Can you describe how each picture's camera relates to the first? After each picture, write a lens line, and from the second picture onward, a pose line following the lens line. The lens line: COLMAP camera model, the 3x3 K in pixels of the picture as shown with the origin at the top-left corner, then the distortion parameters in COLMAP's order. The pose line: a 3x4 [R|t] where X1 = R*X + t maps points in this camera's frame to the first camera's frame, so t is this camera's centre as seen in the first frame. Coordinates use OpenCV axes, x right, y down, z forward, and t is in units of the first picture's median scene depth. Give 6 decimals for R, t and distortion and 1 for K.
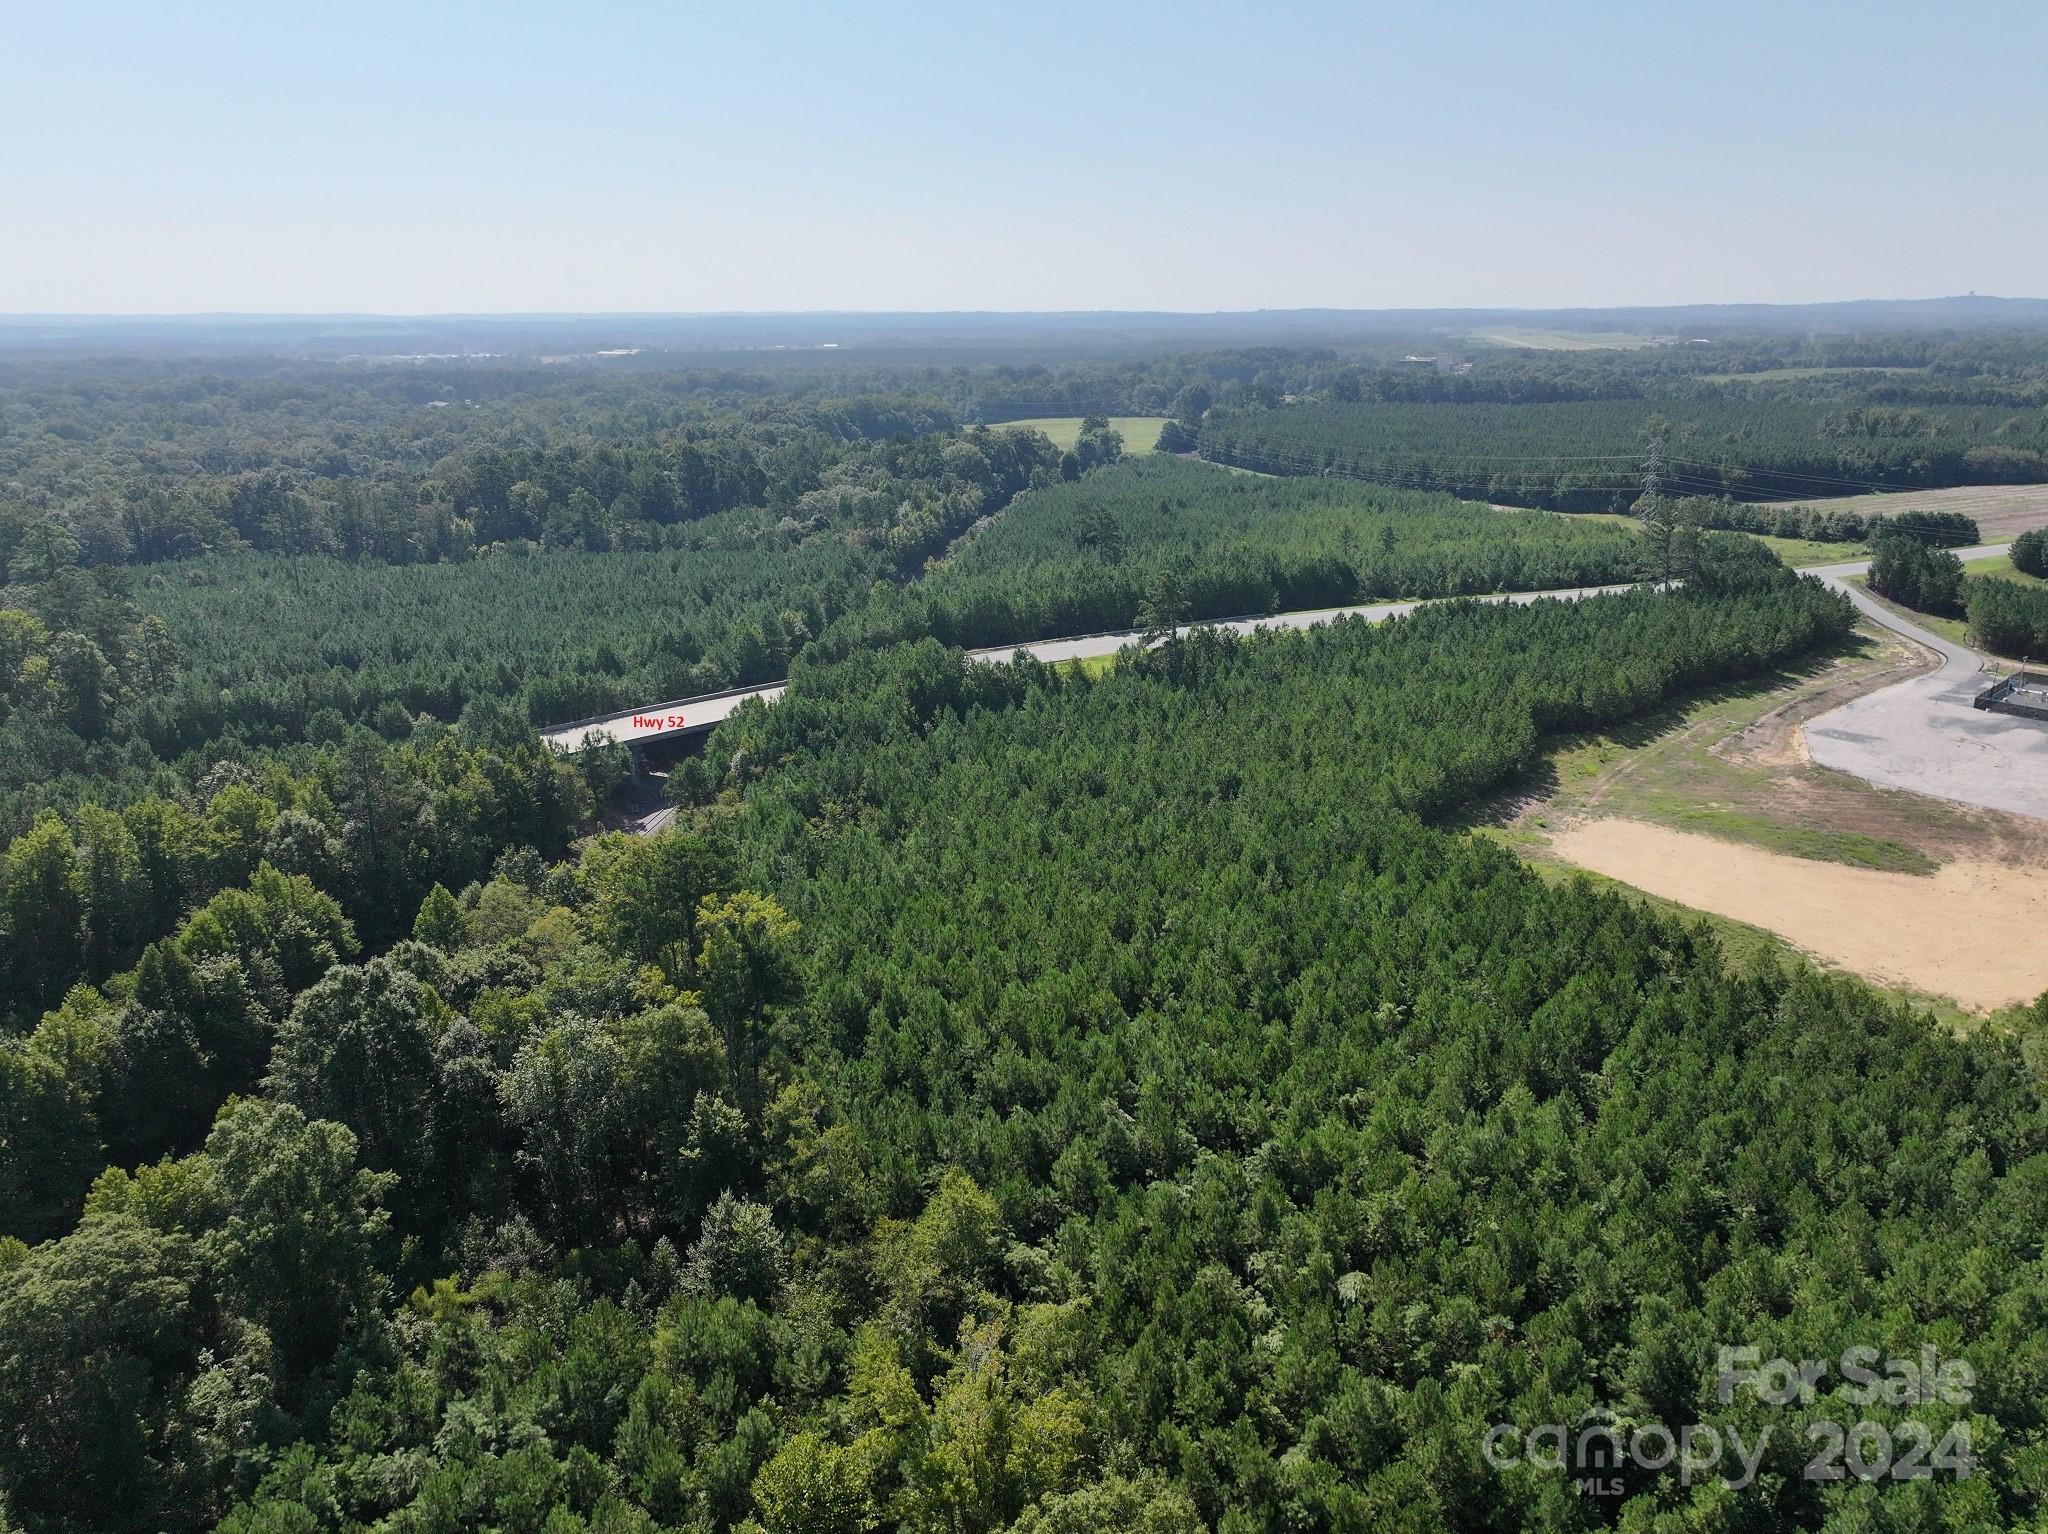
lens RADIAL K [[1440.0, 0, 1024.6], [0, 1440.0, 767.3], [0, 0, 1]] dist [-0.004816, 0.020604]
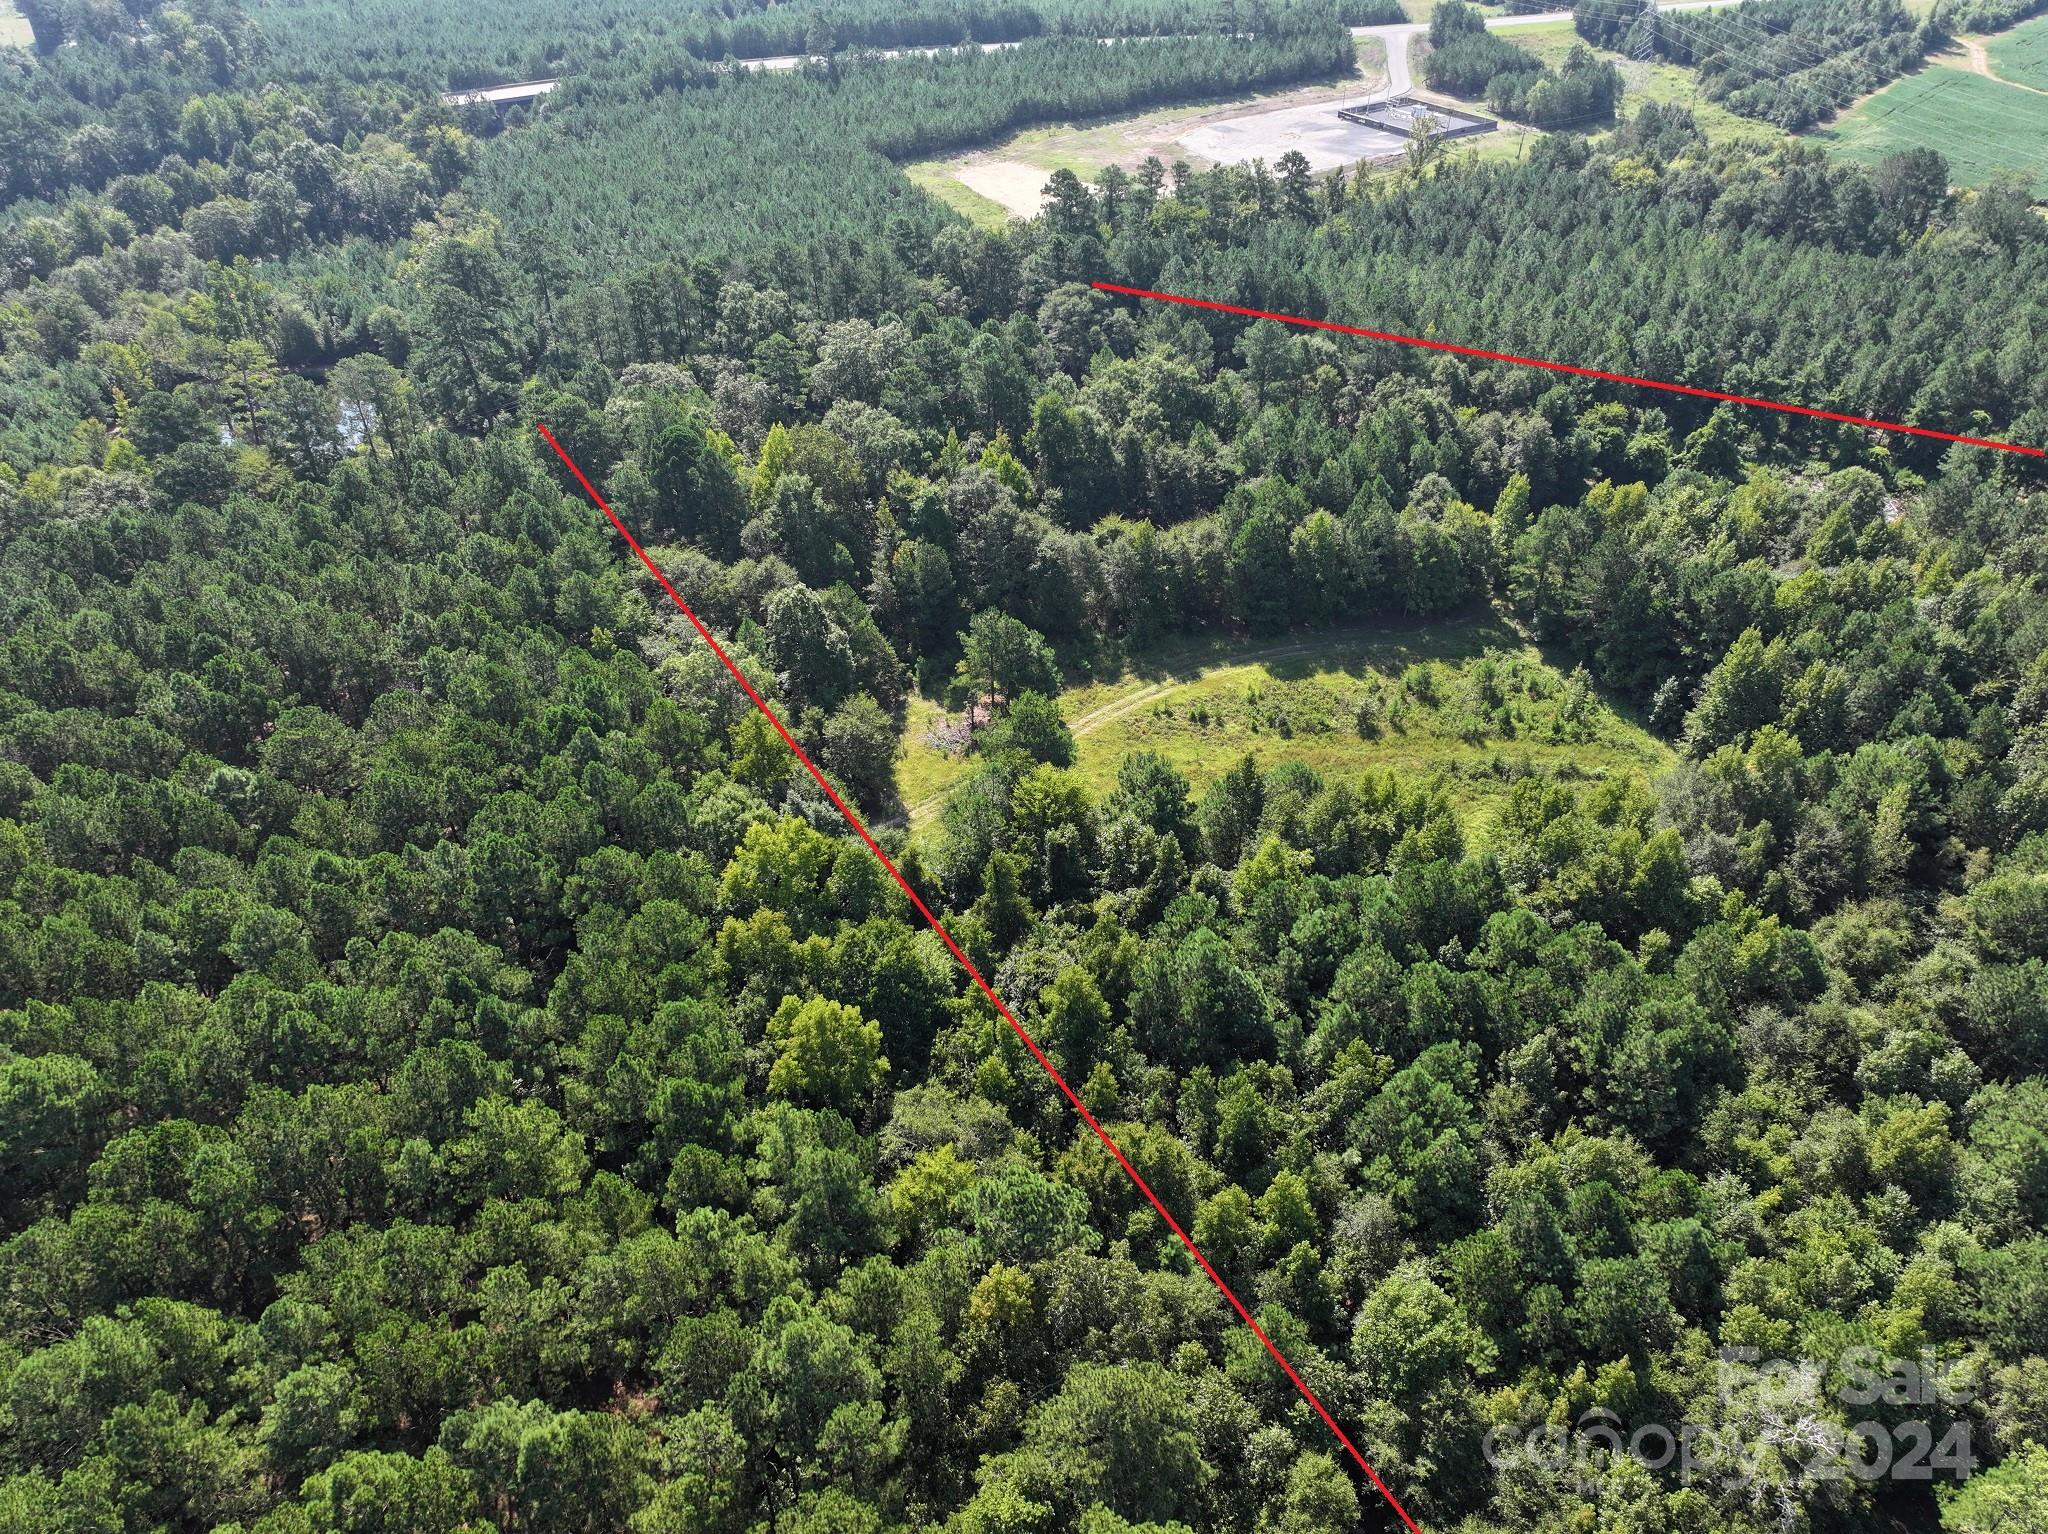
lens RADIAL K [[1440.0, 0, 1027.3], [0, 1440.0, 769.2], [0, 0, 1]] dist [-0.004816, 0.020604]
pose [[0.991461, 0.081375, -0.101899, 0.695467], [-0.042877, 0.941387, 0.334594, 0.148891], [0.123154, -0.327367, 0.936837, -0.985908]]
